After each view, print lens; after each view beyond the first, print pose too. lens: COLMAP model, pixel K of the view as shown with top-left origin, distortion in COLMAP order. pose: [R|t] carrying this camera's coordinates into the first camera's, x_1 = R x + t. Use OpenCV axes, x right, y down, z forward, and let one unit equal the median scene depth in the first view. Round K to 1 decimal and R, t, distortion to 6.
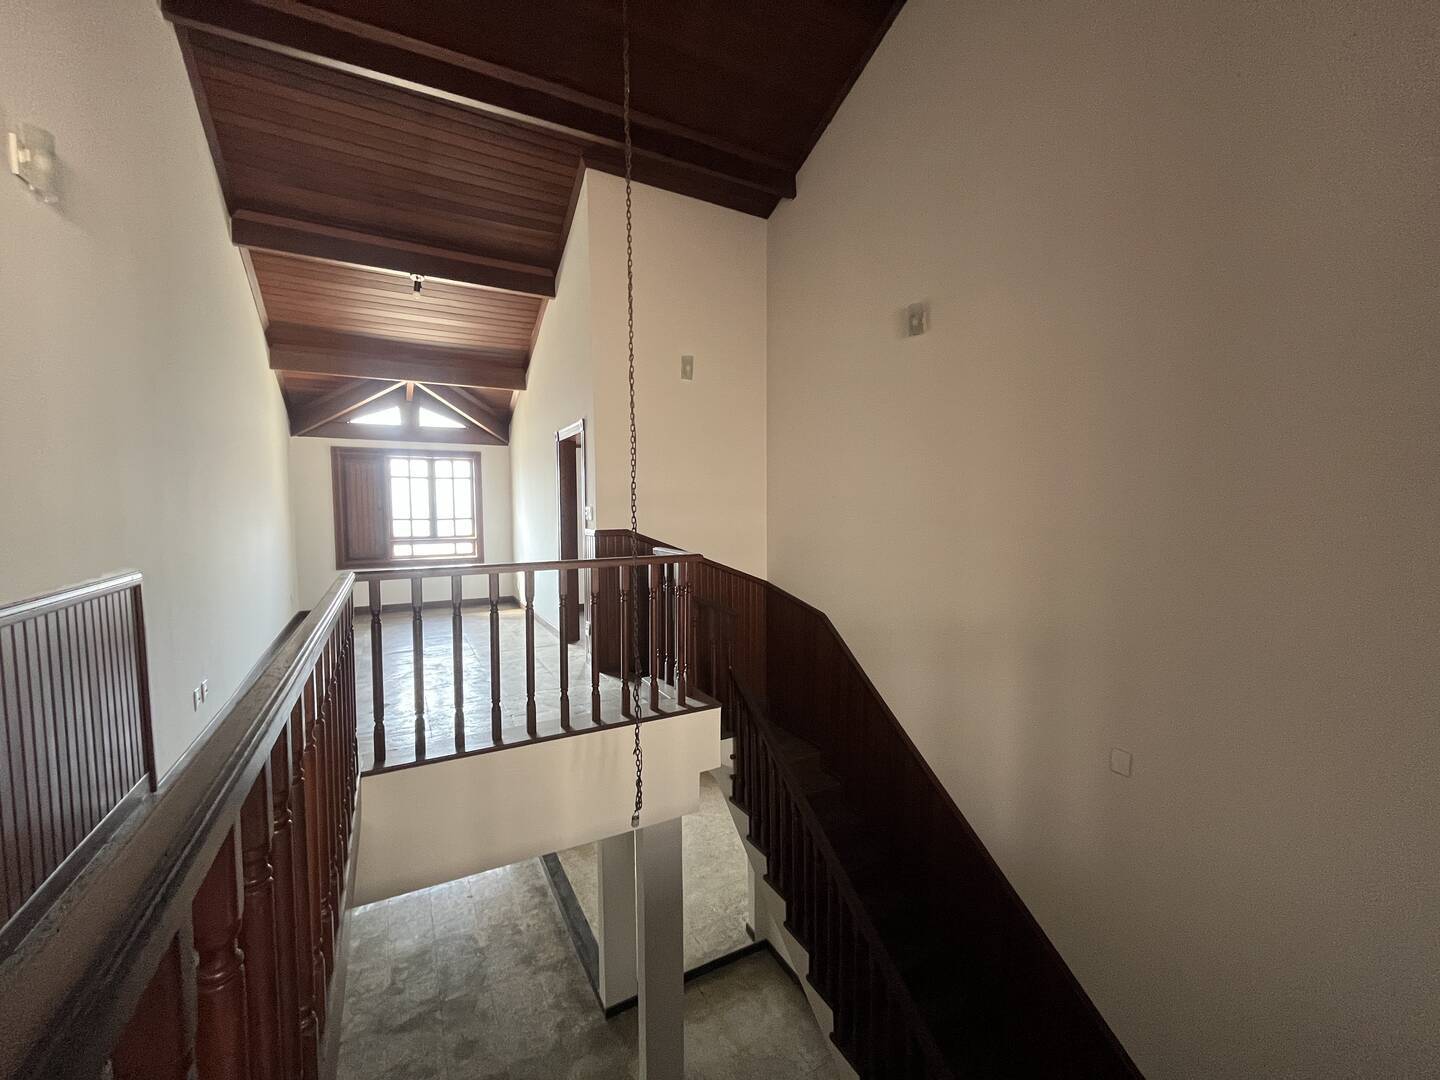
lens RADIAL K [[587.0, 0, 717.3], [0, 587.0, 543.2], [0, 0, 1]] dist [-0.001239, 0.000543]
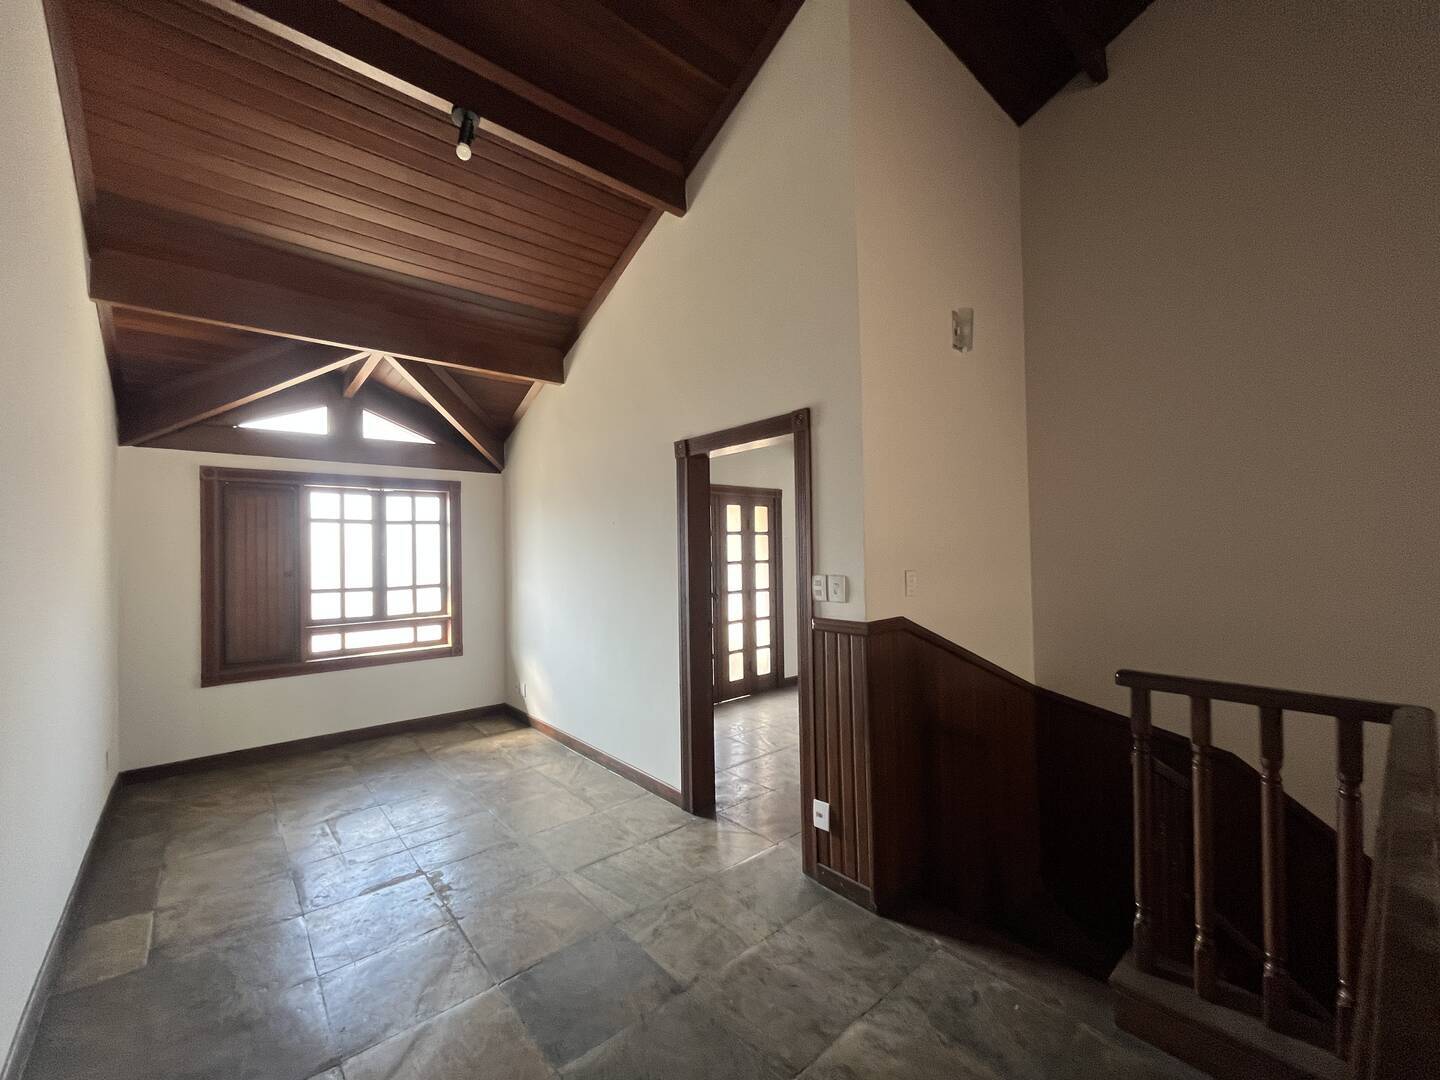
lens RADIAL K [[587.0, 0, 713.8], [0, 587.0, 545.7], [0, 0, 1]] dist [-0.001239, 0.000543]
pose [[0.980297, -0.009030, 0.197324, -0.267361], [0.023132, 0.997329, -0.069278, -0.035845], [-0.196172, 0.072478, 0.977887, 0.332444]]
